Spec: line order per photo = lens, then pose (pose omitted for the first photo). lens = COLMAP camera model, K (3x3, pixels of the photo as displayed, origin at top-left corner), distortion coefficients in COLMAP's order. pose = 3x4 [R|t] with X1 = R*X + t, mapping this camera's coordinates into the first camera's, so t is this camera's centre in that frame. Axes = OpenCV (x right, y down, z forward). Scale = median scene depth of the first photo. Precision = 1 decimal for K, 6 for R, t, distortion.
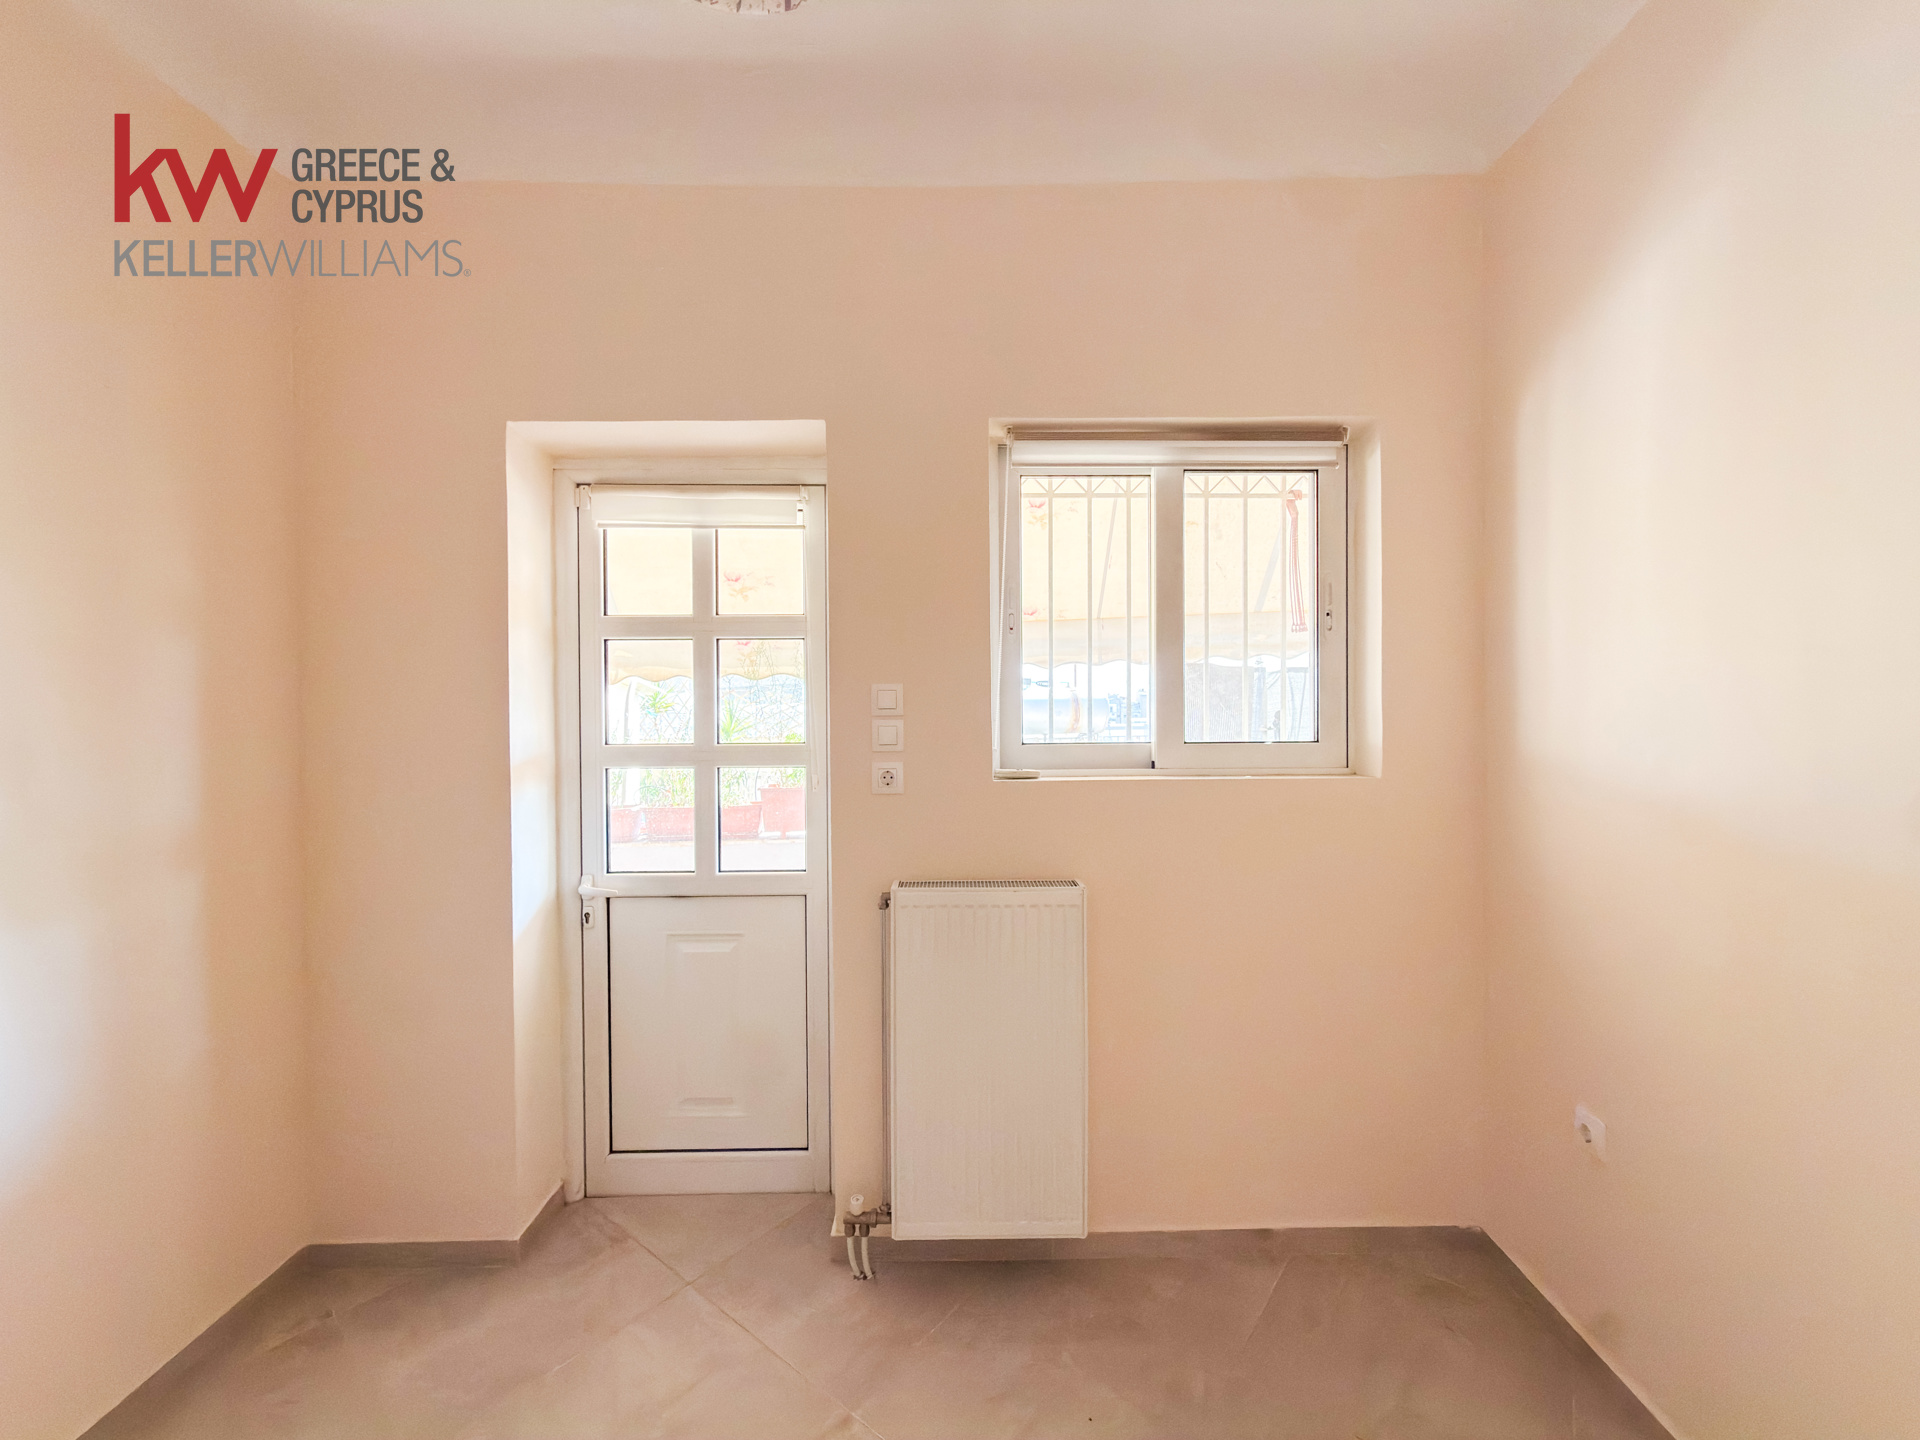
lens RADIAL K [[770.0, 0, 960.0], [0, 770.0, 720.0], [0, 0, 1]] dist [-0.000224, -0.000163]
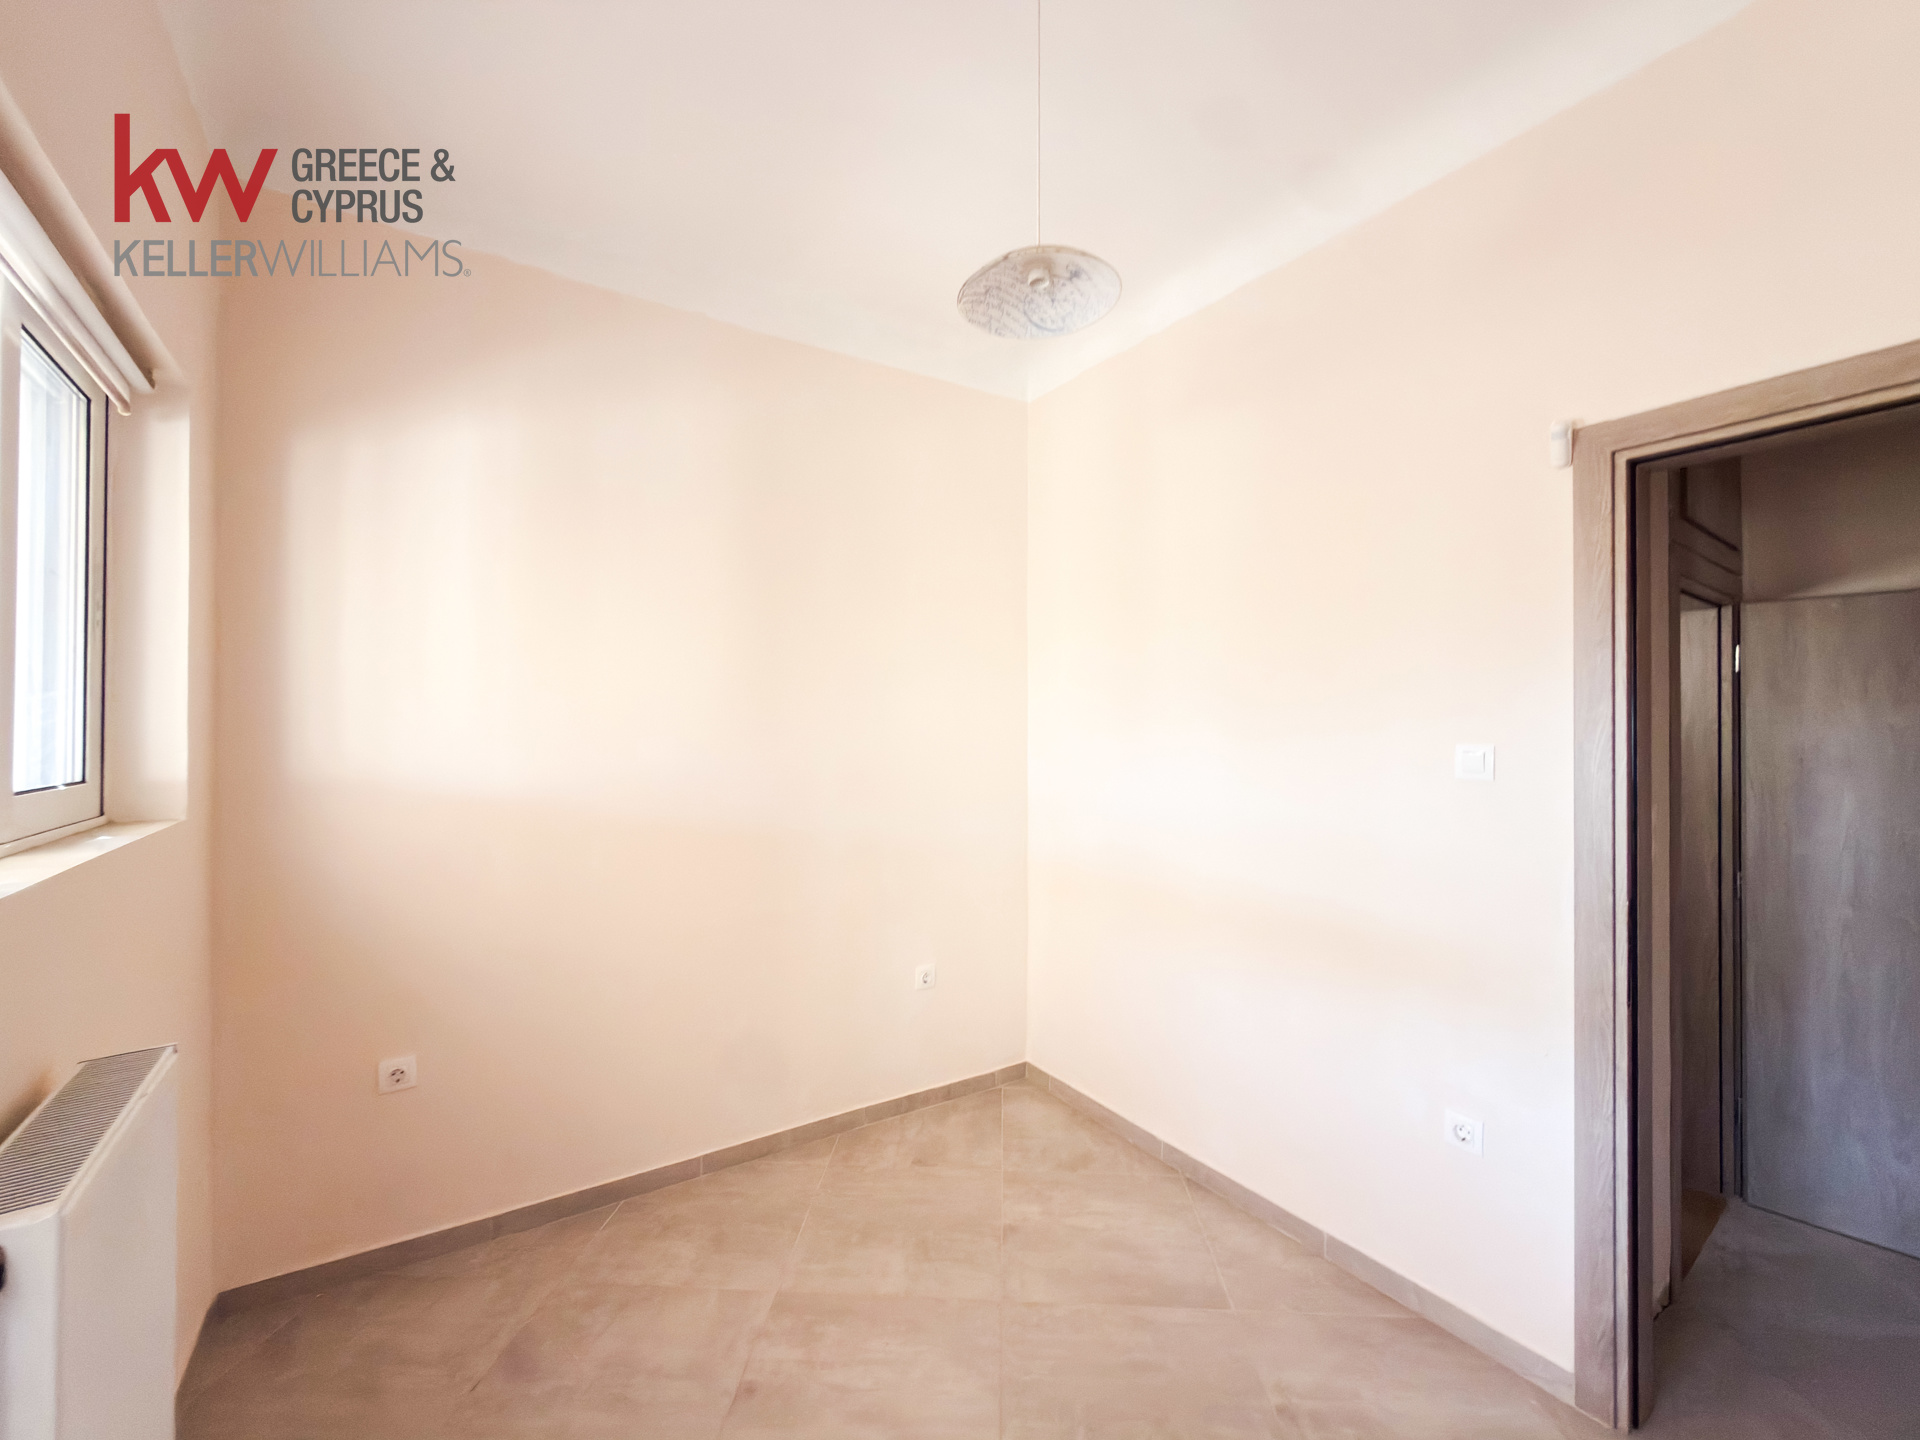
lens RADIAL K [[770.0, 0, 960.0], [0, 770.0, 720.0], [0, 0, 1]] dist [-0.000224, -0.000163]
pose [[-0.572908, 0.020792, 0.819356, -0.582117], [0.014256, 0.999780, -0.015402, -0.006998], [-0.819496, 0.002857, -0.573078, 0.749864]]
